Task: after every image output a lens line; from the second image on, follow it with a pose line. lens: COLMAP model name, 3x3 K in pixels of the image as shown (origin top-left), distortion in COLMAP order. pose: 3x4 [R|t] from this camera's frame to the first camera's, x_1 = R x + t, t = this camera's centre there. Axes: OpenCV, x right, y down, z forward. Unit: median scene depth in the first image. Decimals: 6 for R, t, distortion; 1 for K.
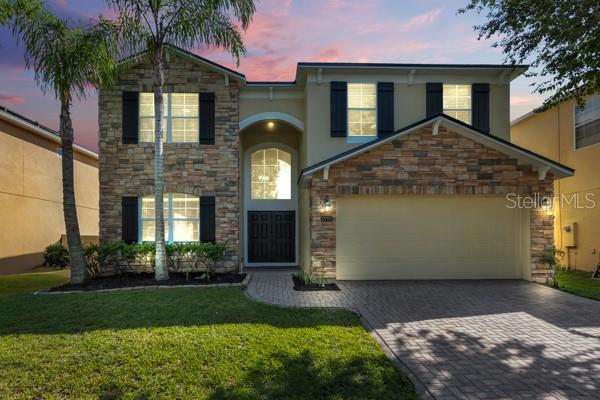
lens RADIAL K [[245.3, 0, 293.8], [0, 245.3, 198.8], [0, 0, 1]] dist [0.000718, 0.000023]
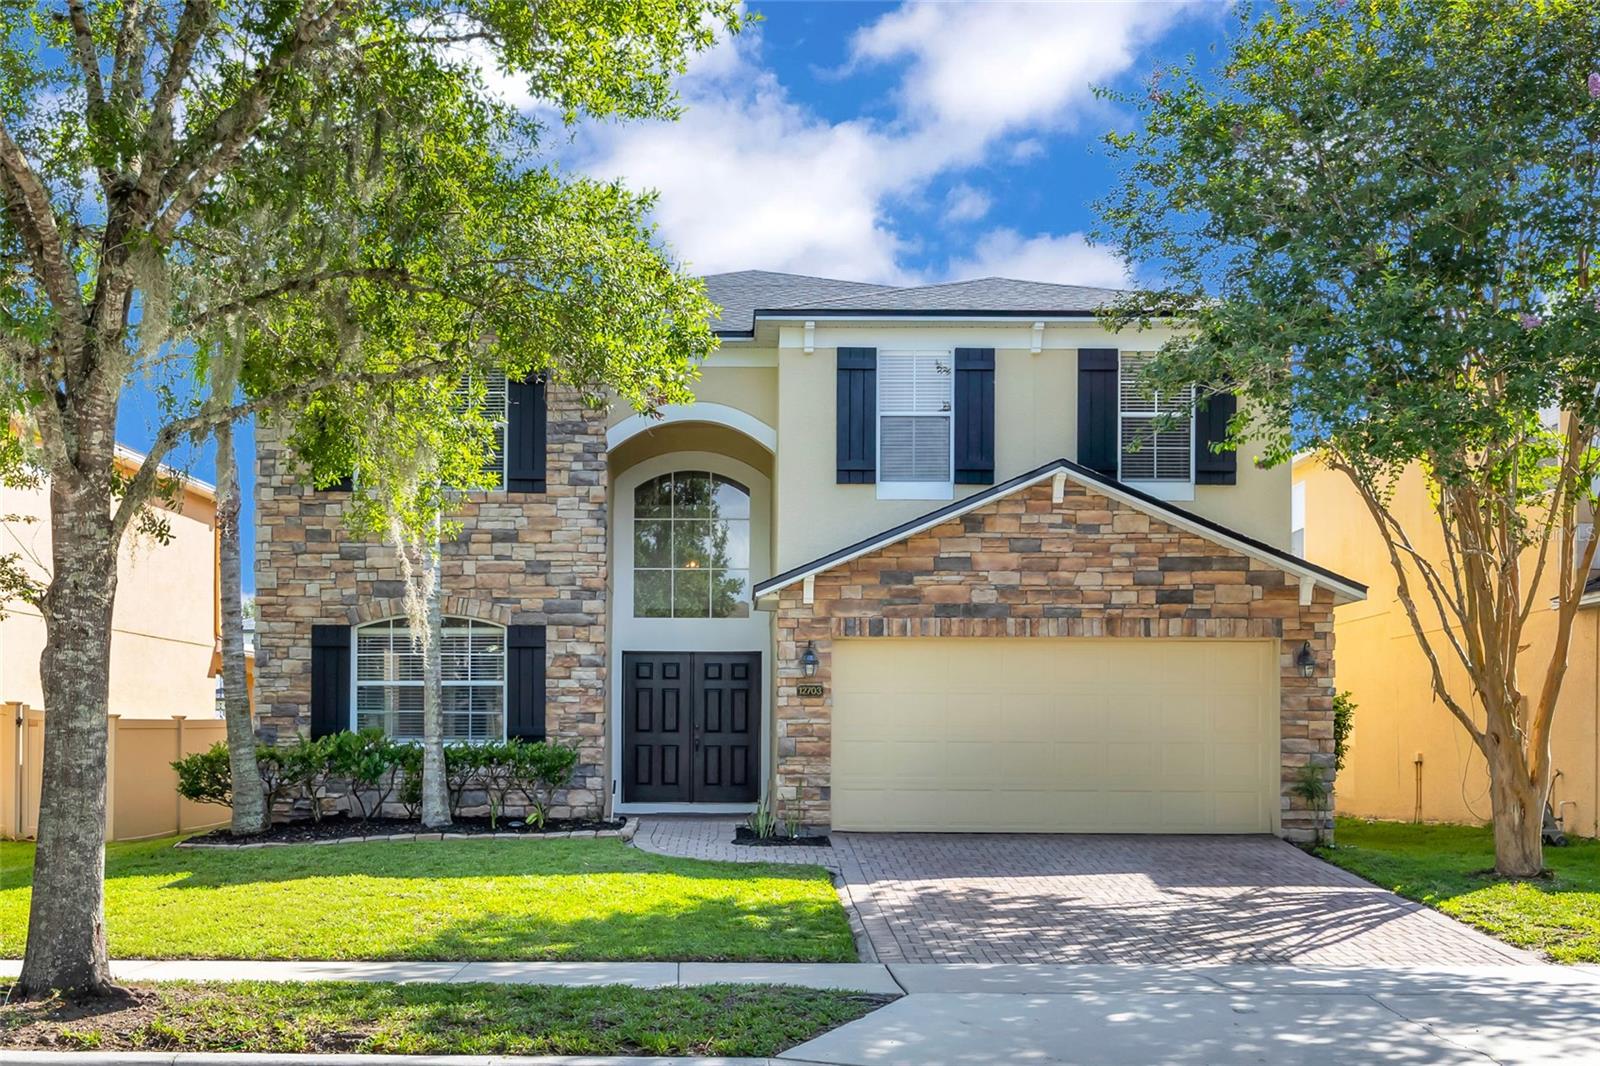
lens RADIAL K [[1188.7, 0, 809.6], [0, 1188.7, 536.2], [0, 0, 1]] dist [0.009910, 0.000853]
pose [[0.999961, 0.007849, -0.004118, 0.135713], [-0.007854, 0.999968, -0.001160, -0.192681], [0.004108, 0.001192, 0.999991, -1.132111]]
